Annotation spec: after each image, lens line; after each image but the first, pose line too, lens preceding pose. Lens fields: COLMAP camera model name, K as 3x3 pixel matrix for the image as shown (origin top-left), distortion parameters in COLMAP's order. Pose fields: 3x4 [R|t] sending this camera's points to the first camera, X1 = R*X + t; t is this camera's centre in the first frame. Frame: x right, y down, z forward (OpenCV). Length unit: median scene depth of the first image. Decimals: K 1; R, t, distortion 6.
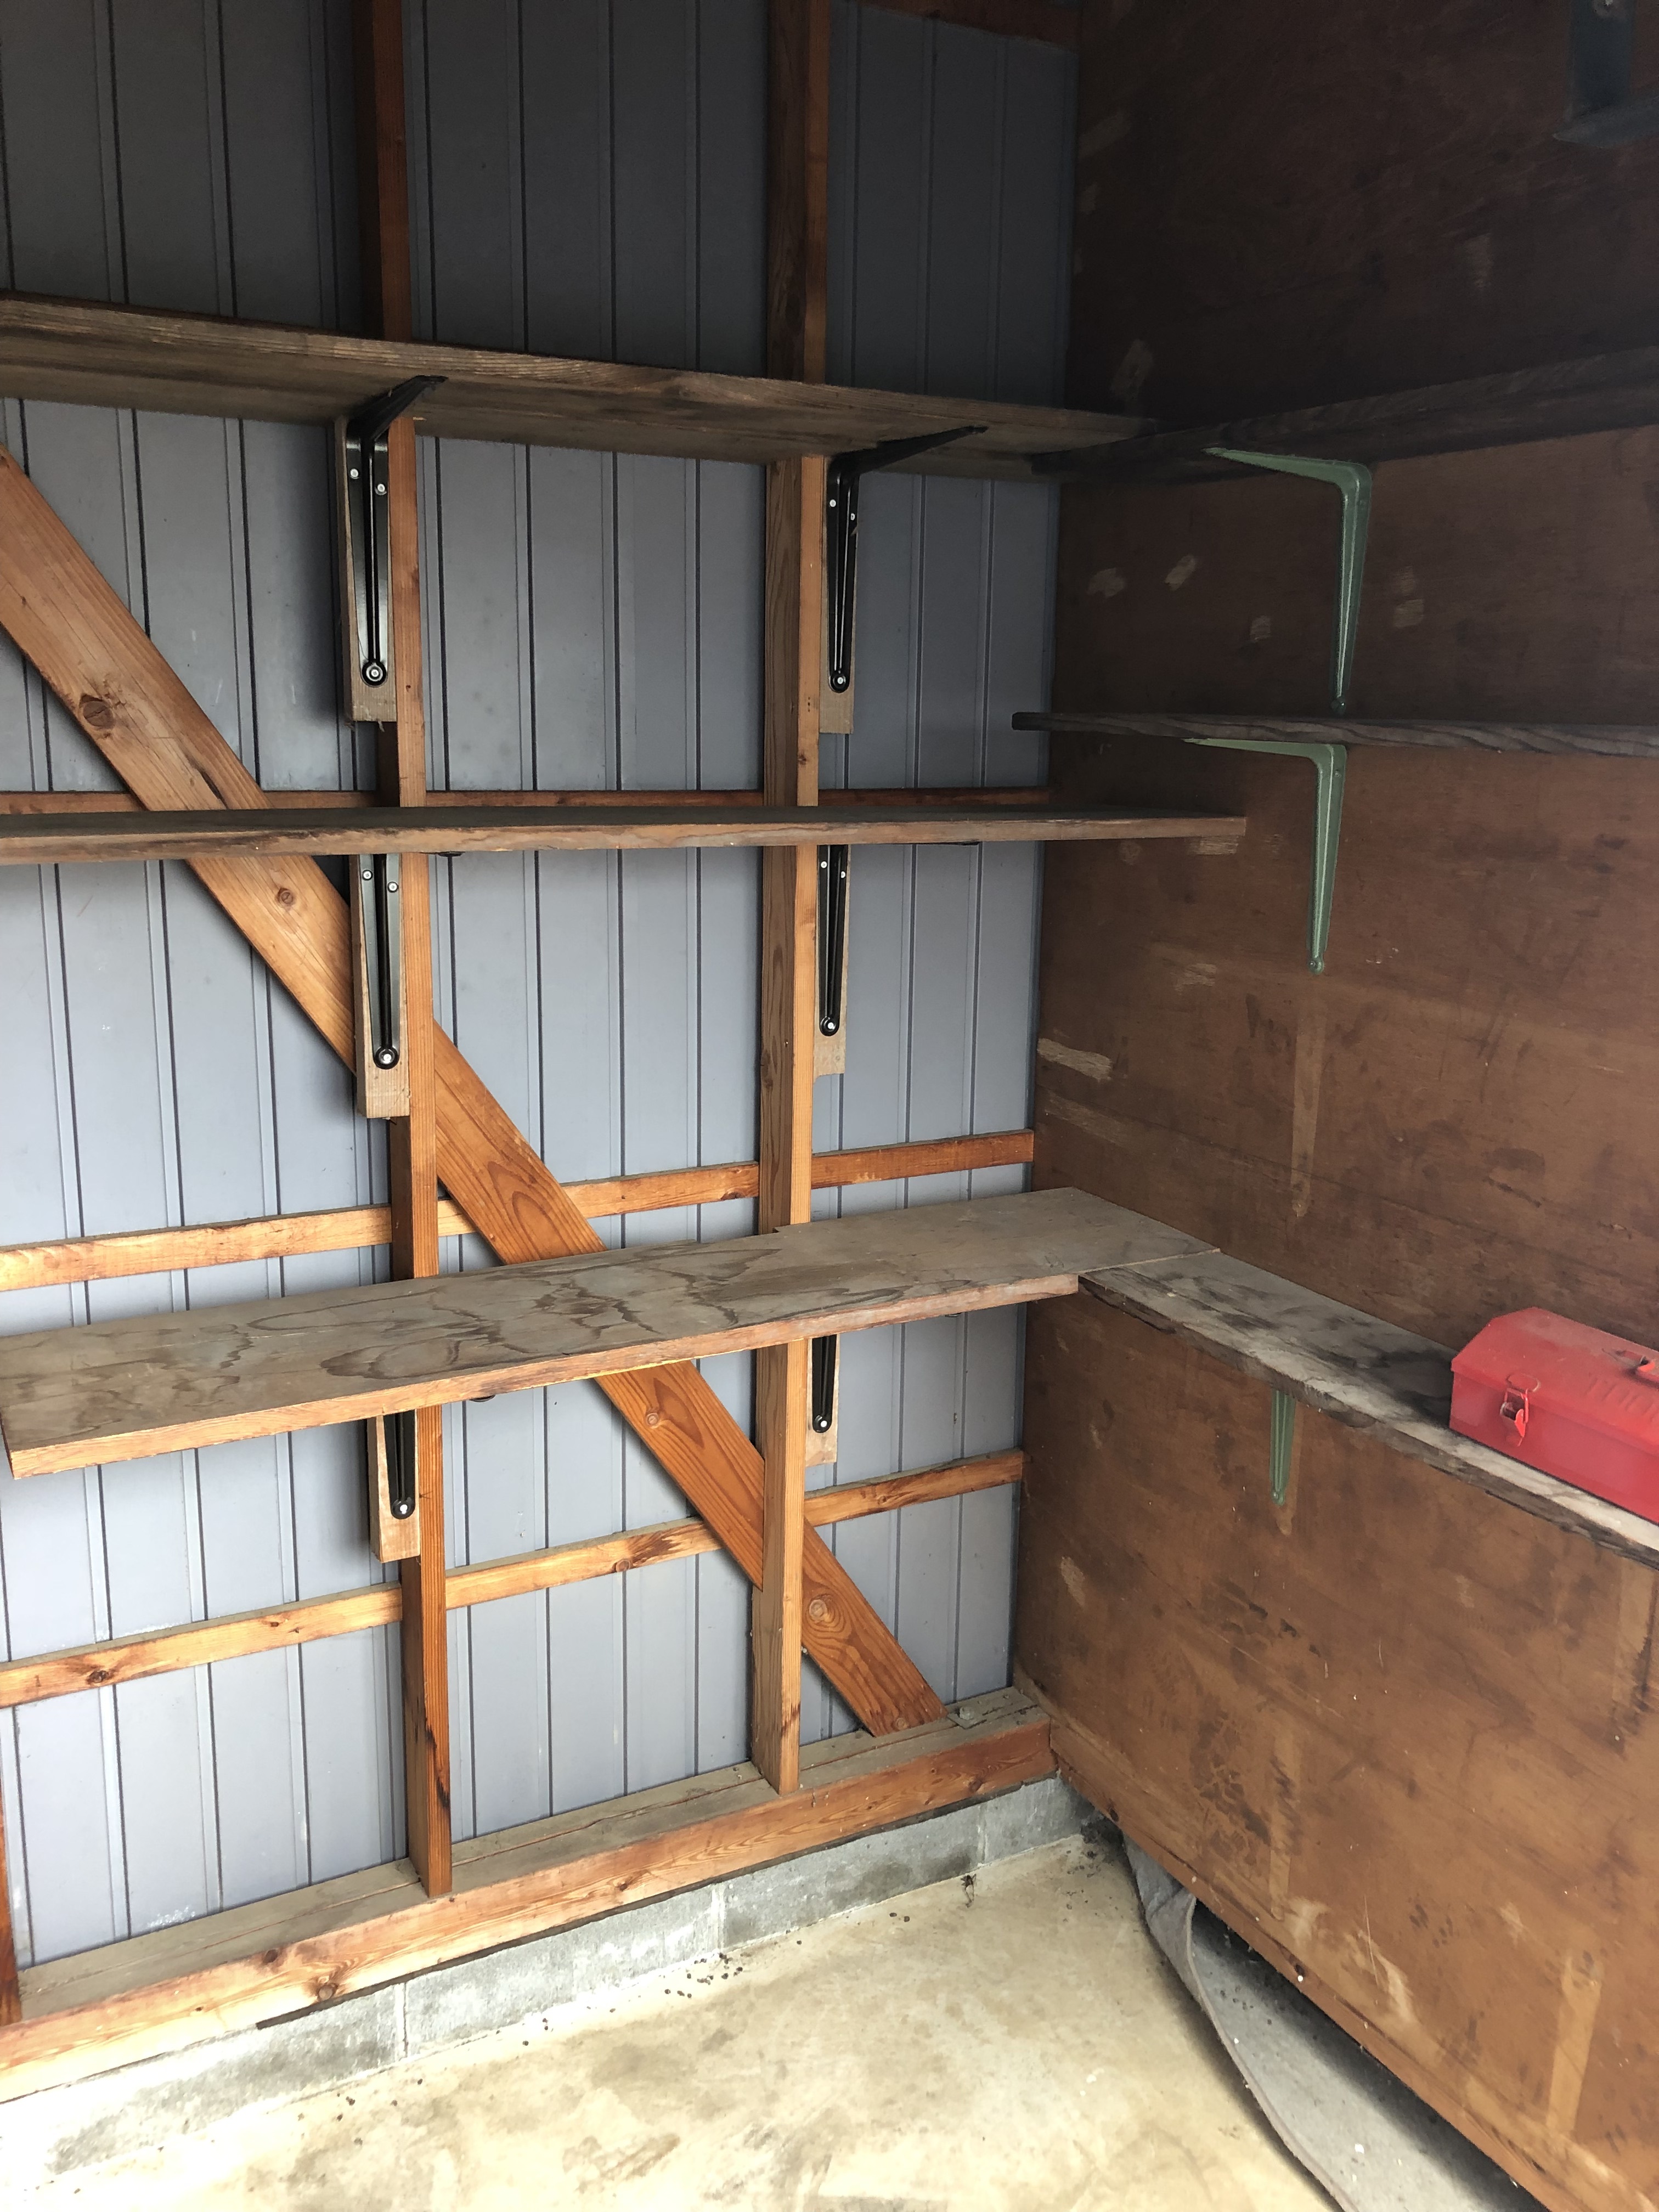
lens RADIAL K [[1829.5, 0, 832.7], [0, 1829.5, 1098.6], [0, 0, 1]] dist [-0.042517, 0.031729]
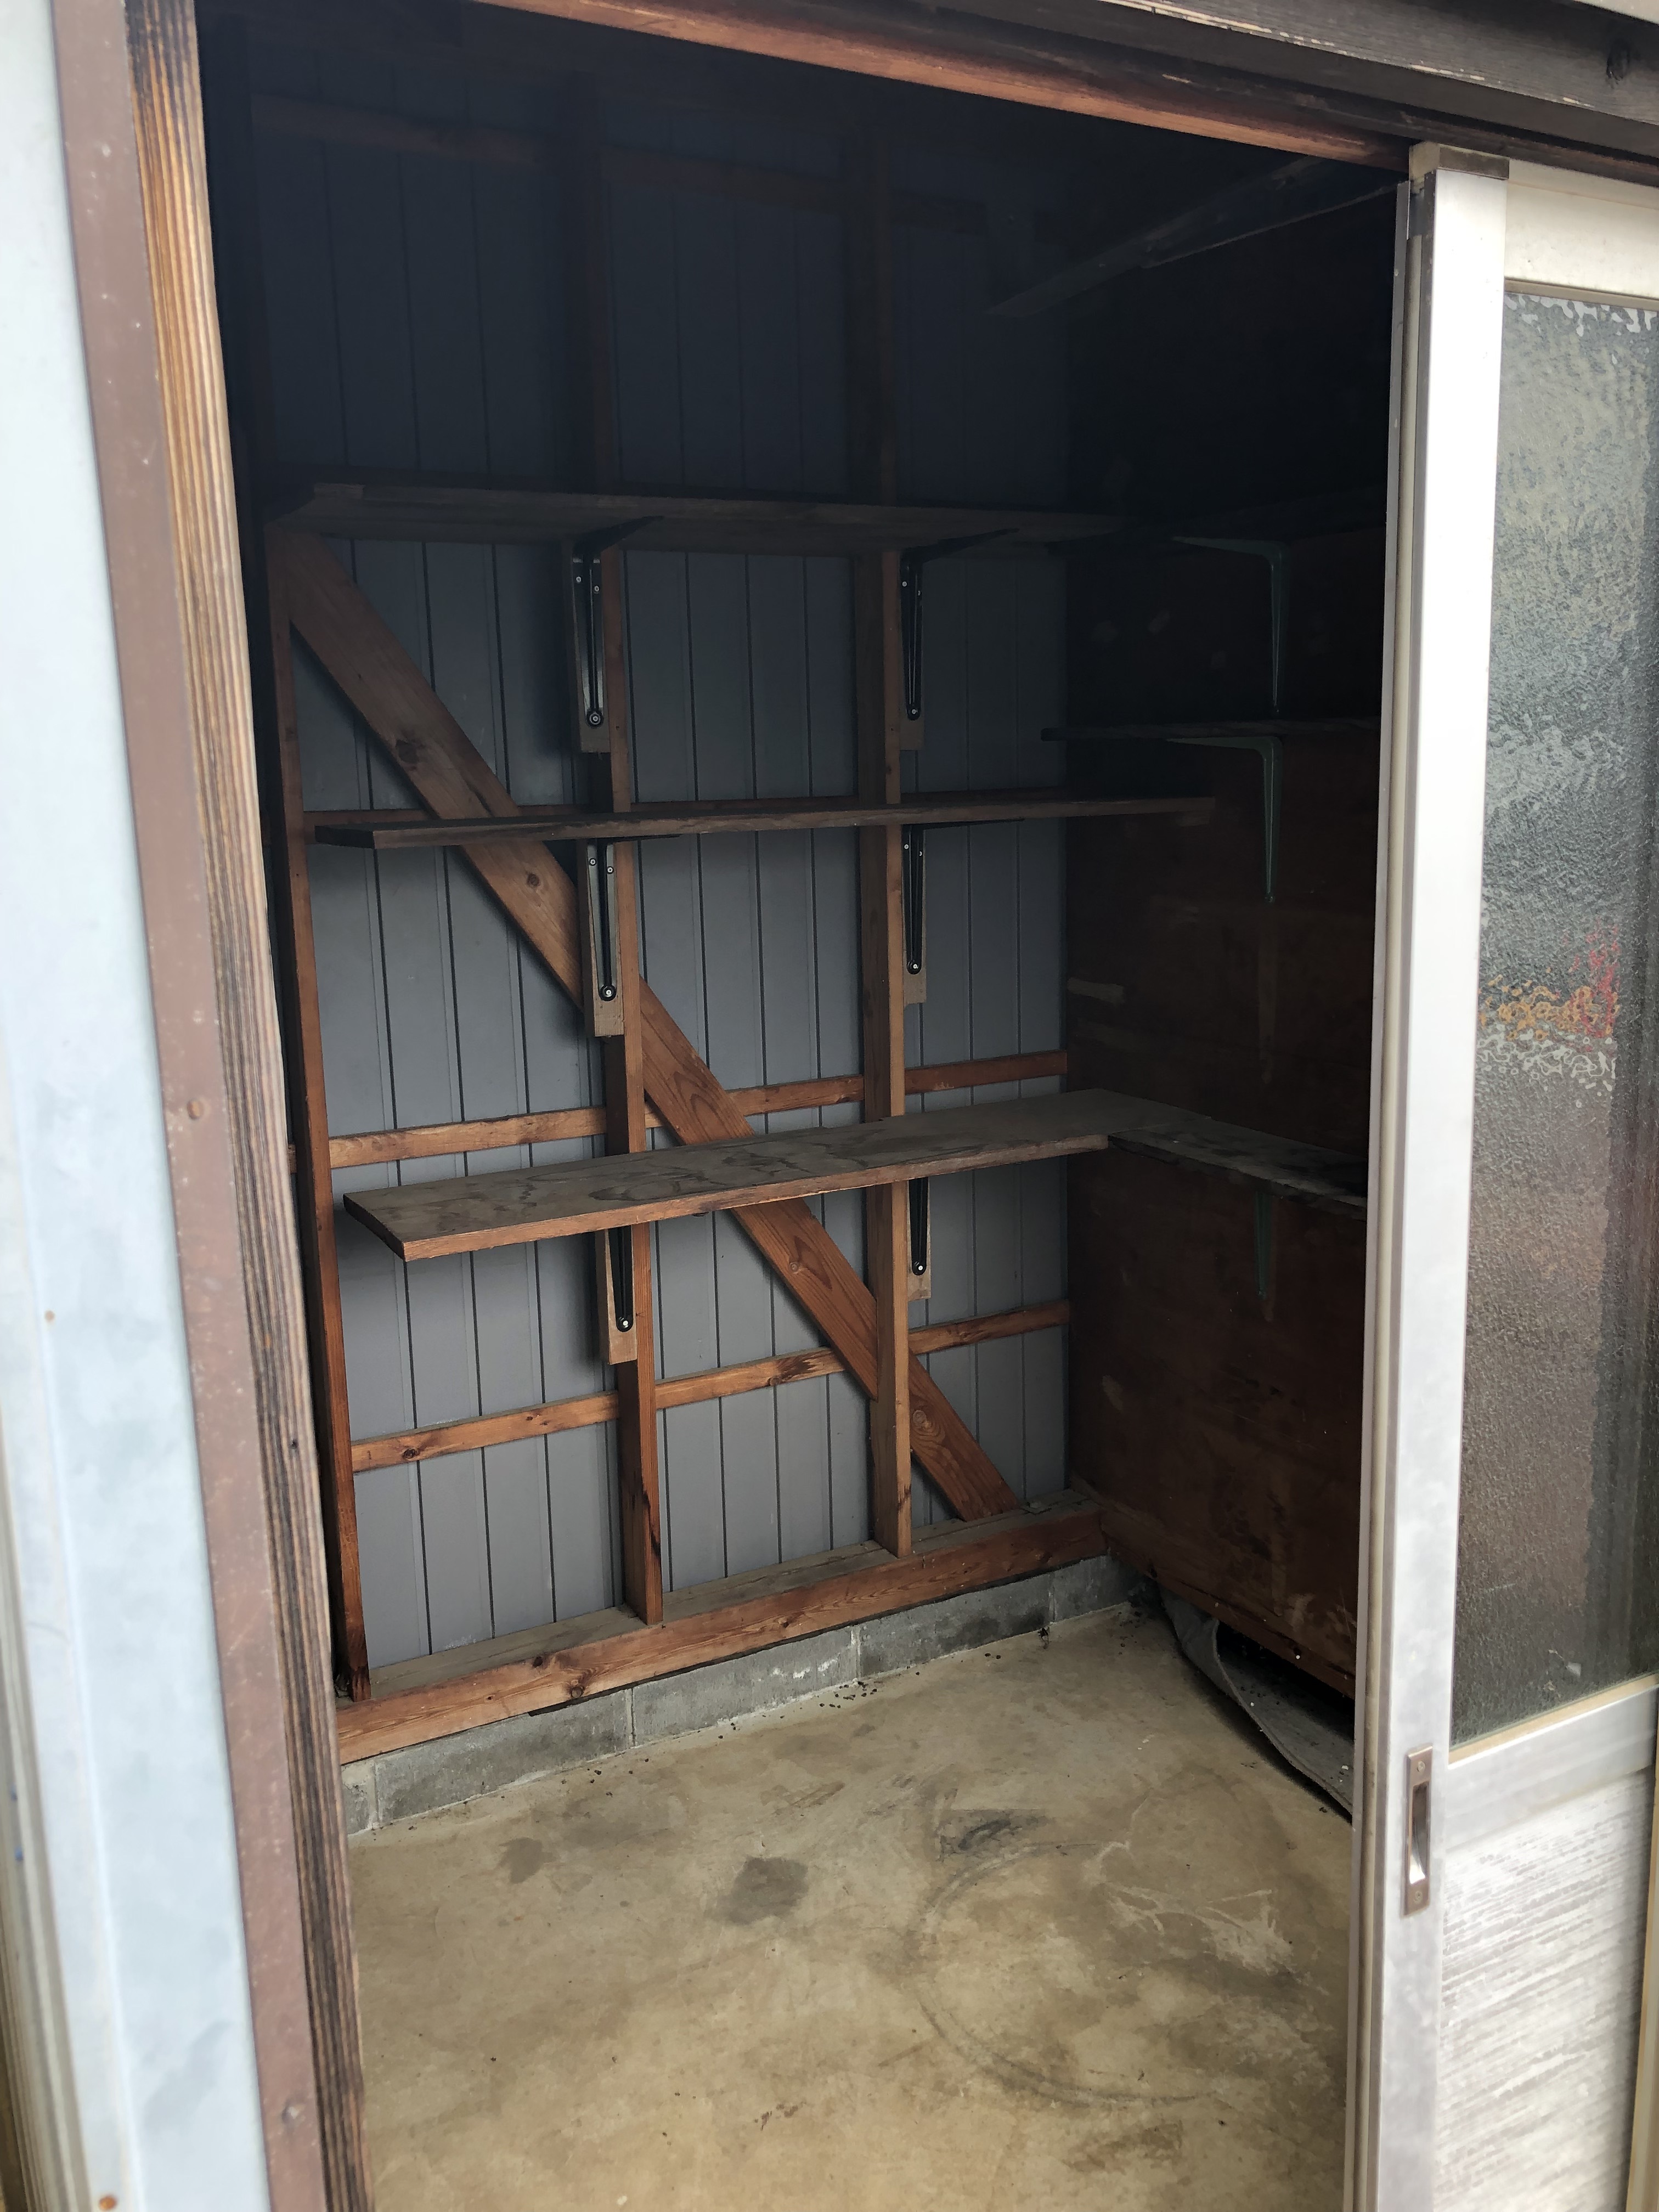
lens RADIAL K [[1829.5, 0, 822.5], [0, 1829.5, 1112.3], [0, 0, 1]] dist [-0.042517, 0.031729]
pose [[0.999013, -0.043801, -0.007334, -0.068501], [0.043641, 0.998831, -0.020778, 0.098682], [0.008236, 0.020437, 0.999757, -0.371087]]
